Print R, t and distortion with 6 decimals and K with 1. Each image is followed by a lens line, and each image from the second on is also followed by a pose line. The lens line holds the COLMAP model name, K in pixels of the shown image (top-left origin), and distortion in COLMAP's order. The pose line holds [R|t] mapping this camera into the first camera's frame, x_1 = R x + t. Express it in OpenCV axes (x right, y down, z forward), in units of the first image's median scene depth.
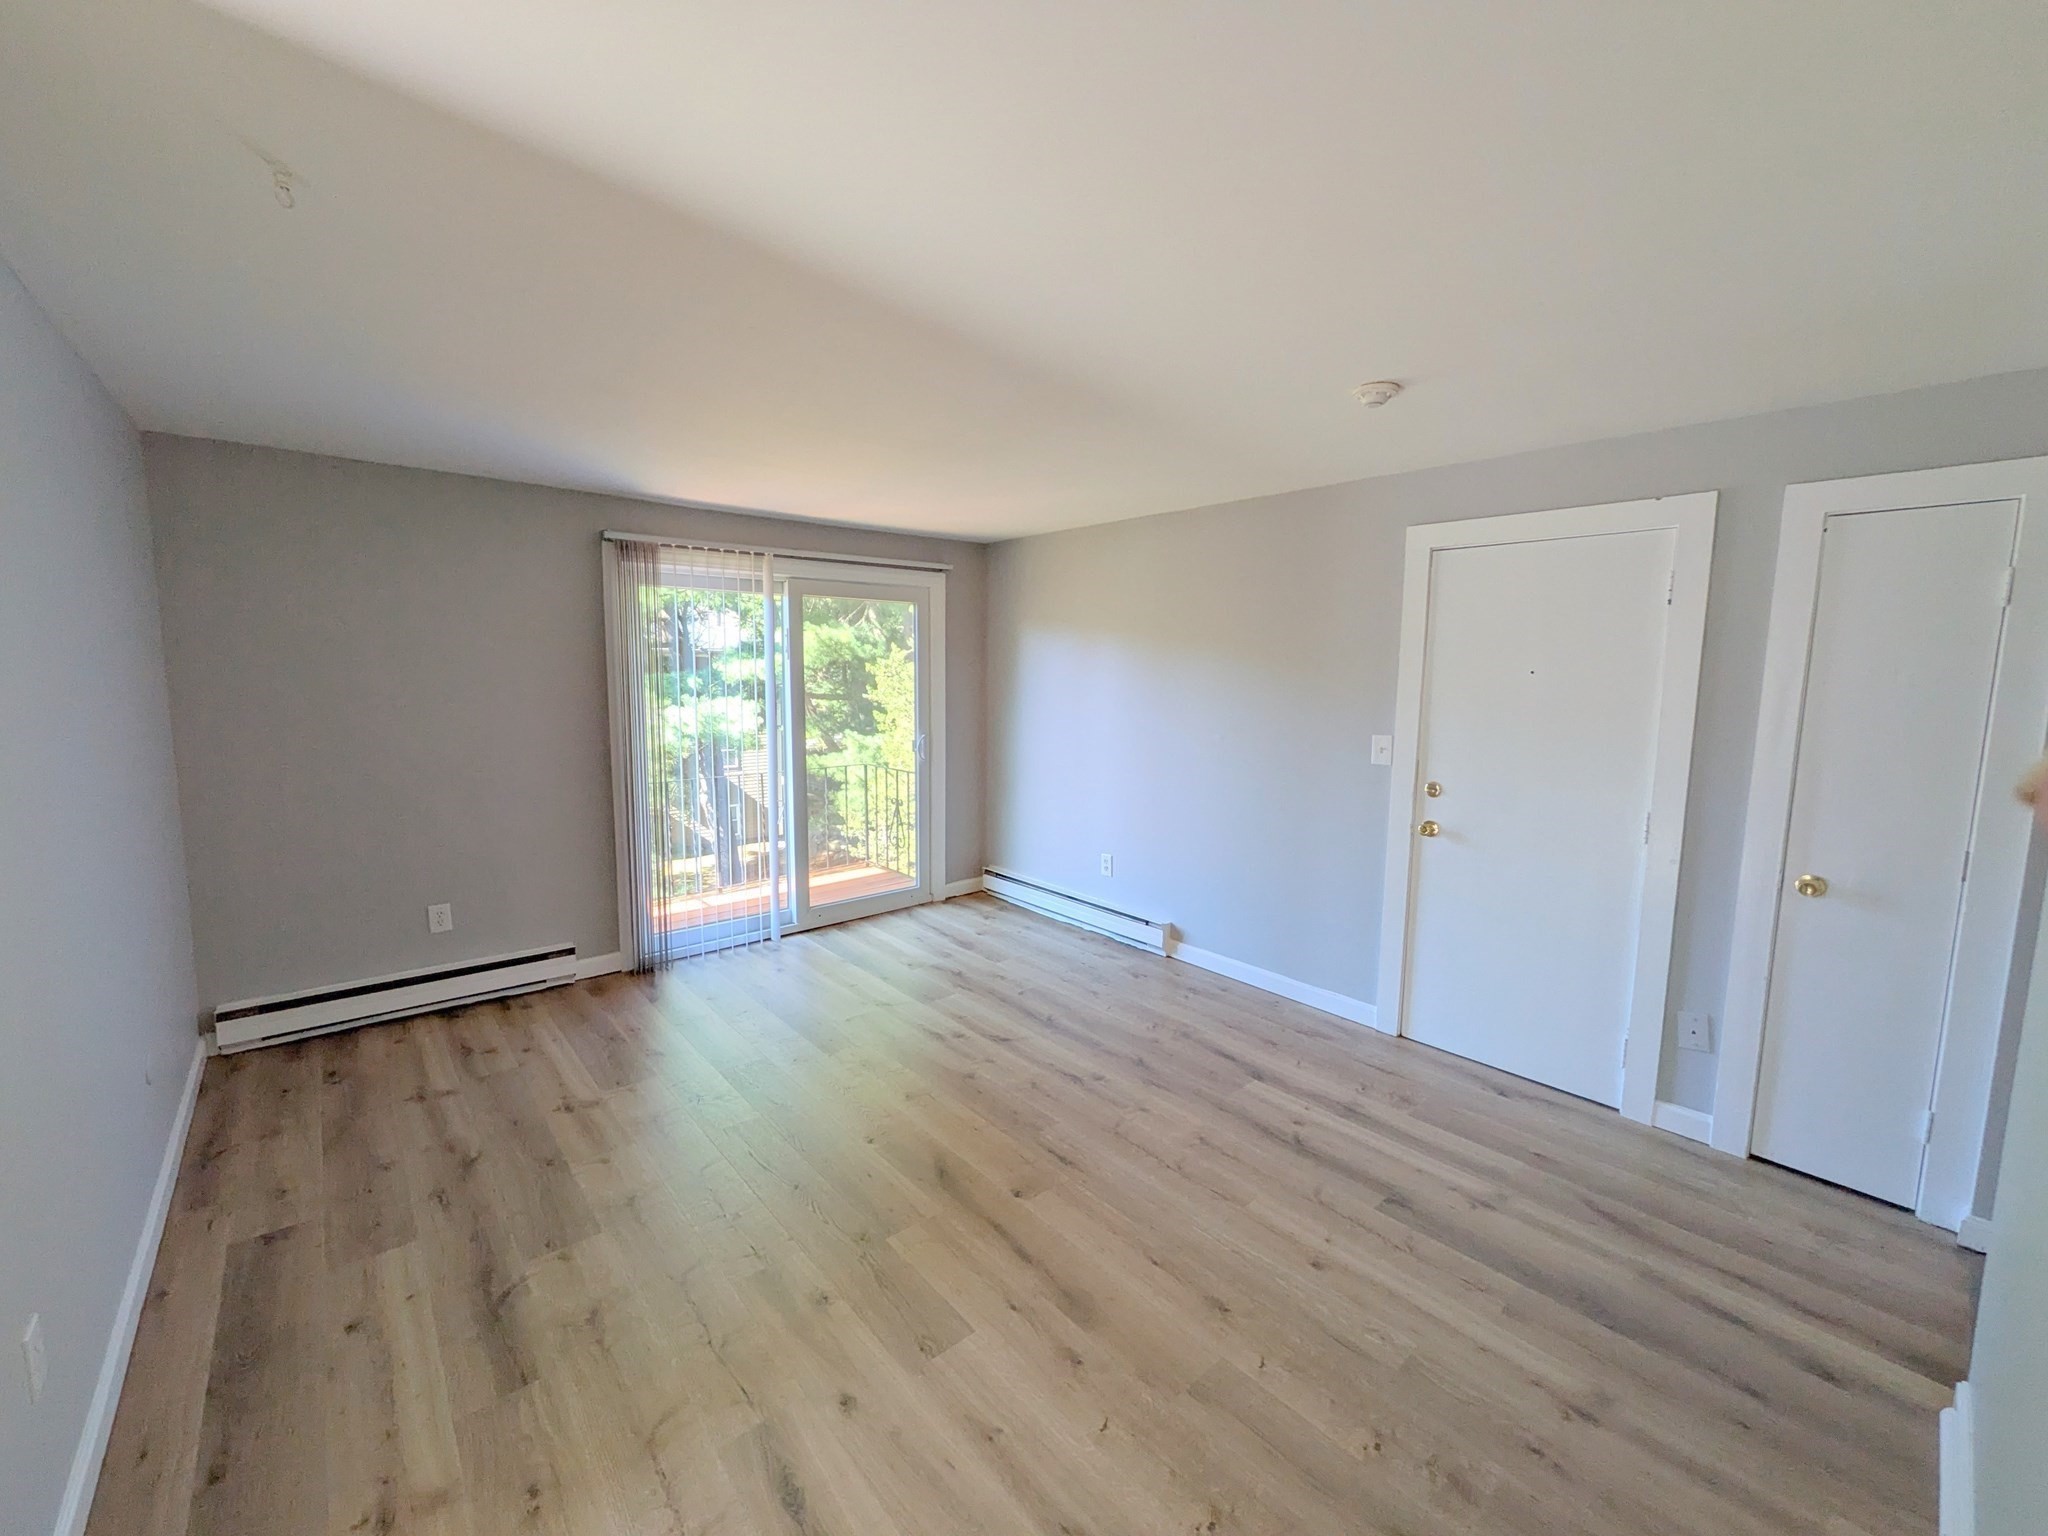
lens RADIAL K [[834.1, 0, 1025.0], [0, 834.1, 760.1], [0, 0, 1]] dist [0.000887, -0.000159]
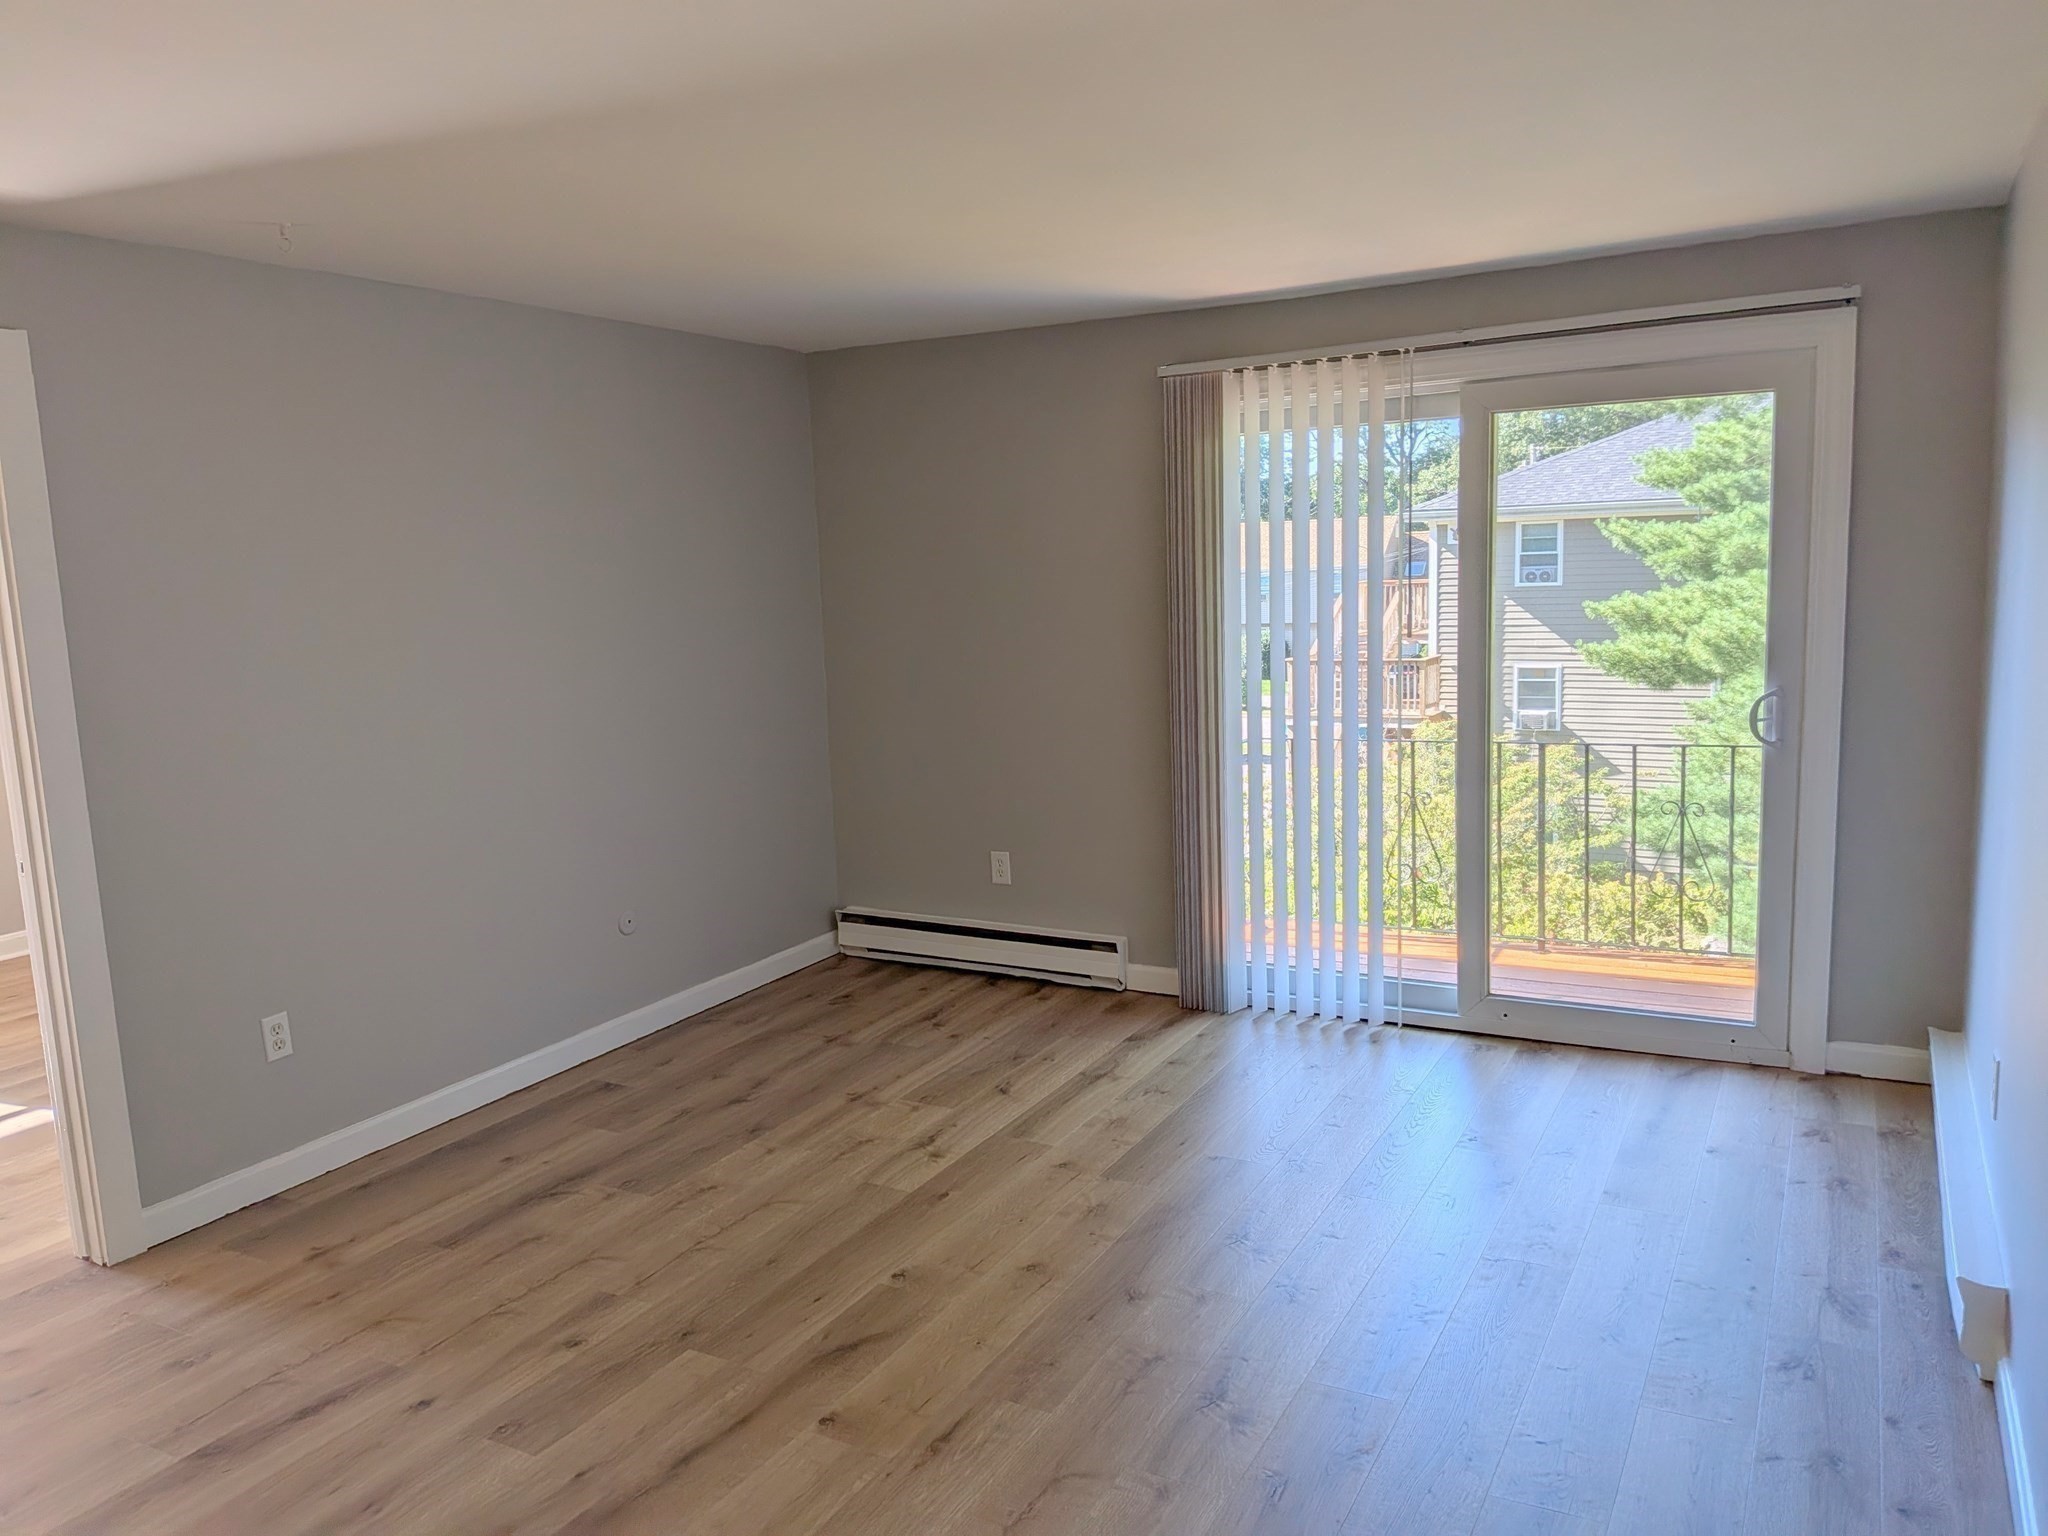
lens RADIAL K [[1489.9, 0, 1024.0], [0, 1489.9, 768.0], [0, 0, 1]] dist [0.085964, -0.103979]
pose [[0.337395, 0.109542, -0.934968, 0.755518], [-0.066087, 0.993512, 0.092553, -0.055252], [0.939041, 0.030562, 0.342445, 0.537008]]
